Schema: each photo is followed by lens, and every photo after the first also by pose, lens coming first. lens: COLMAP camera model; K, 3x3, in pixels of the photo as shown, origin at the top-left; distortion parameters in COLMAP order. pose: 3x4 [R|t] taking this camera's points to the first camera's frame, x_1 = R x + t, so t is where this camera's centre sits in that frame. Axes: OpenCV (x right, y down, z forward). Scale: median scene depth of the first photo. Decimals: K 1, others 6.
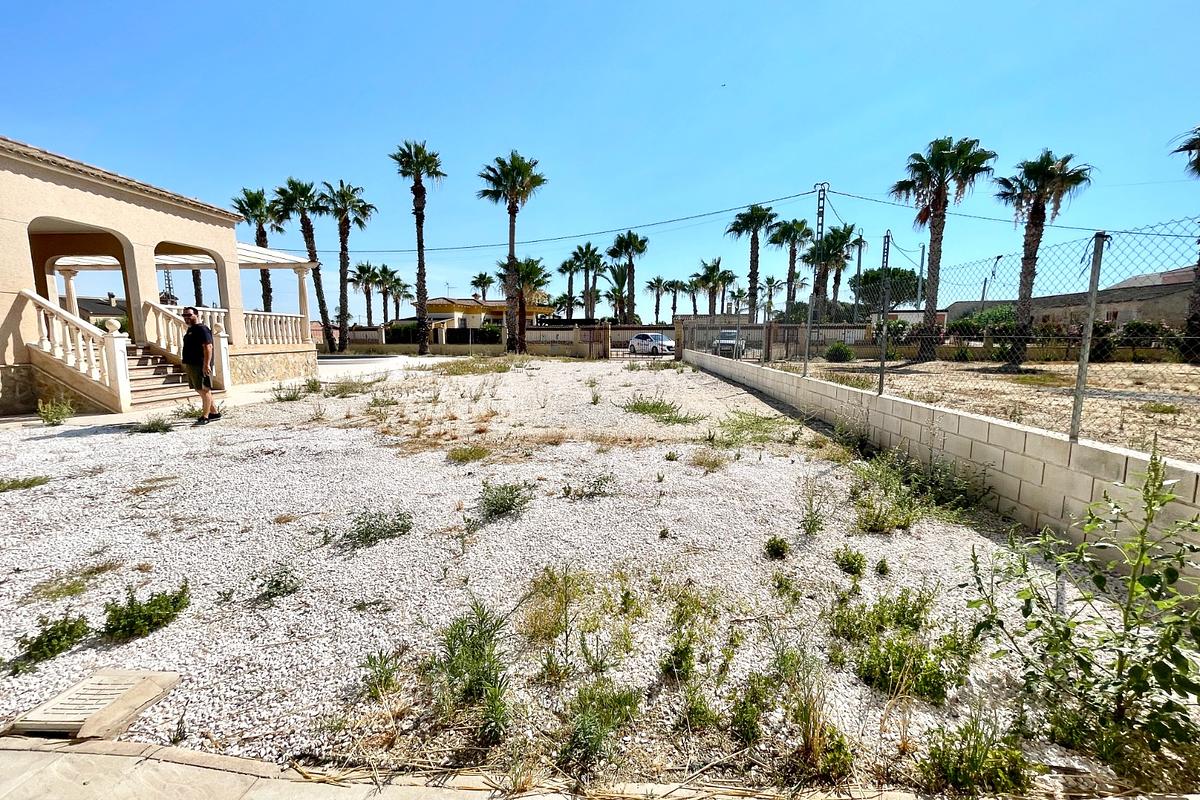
lens RADIAL K [[486.7, 0, 594.8], [0, 486.7, 397.8], [0, 0, 1]] dist [-0.011154, 0.005935]
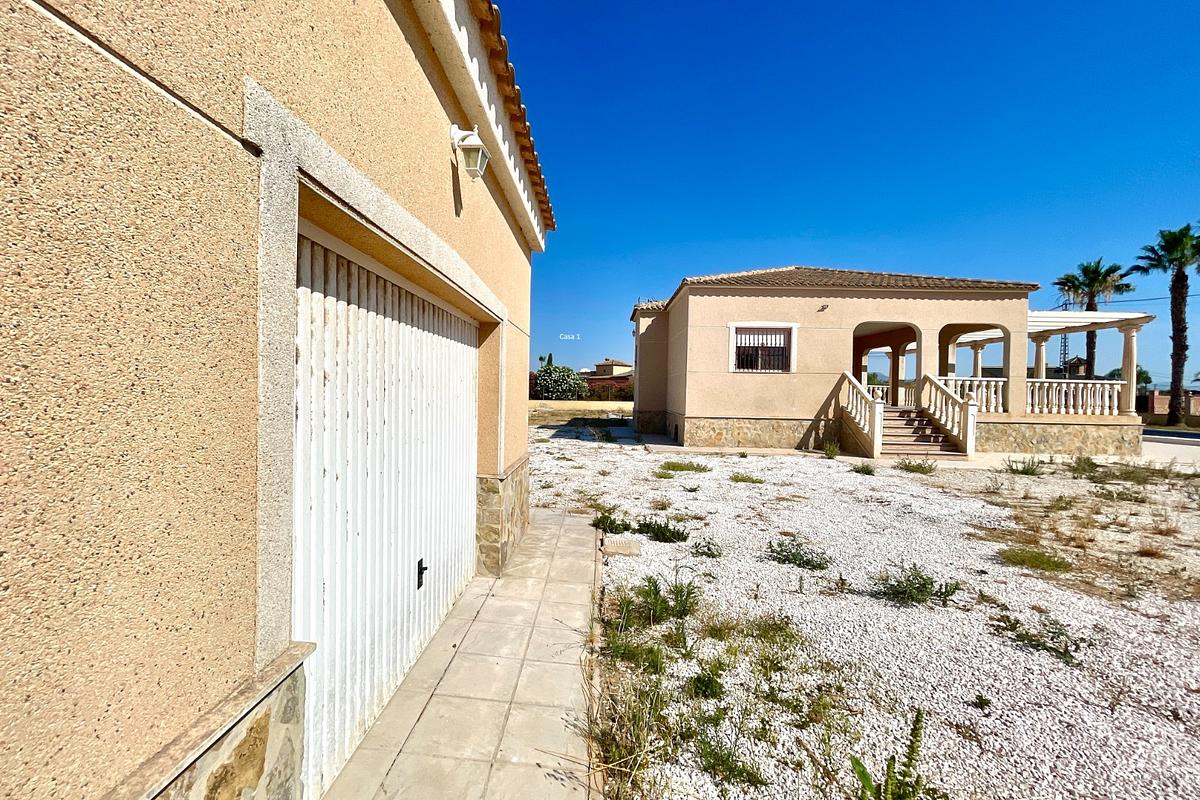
lens RADIAL K [[486.7, 0, 594.8], [0, 486.7, 397.8], [0, 0, 1]] dist [-0.011154, 0.005935]
pose [[0.028934, 0.011641, -0.999514, 0.357072], [-0.144656, 0.989455, 0.007336, -0.033742], [0.989059, 0.144373, 0.030313, 0.162831]]
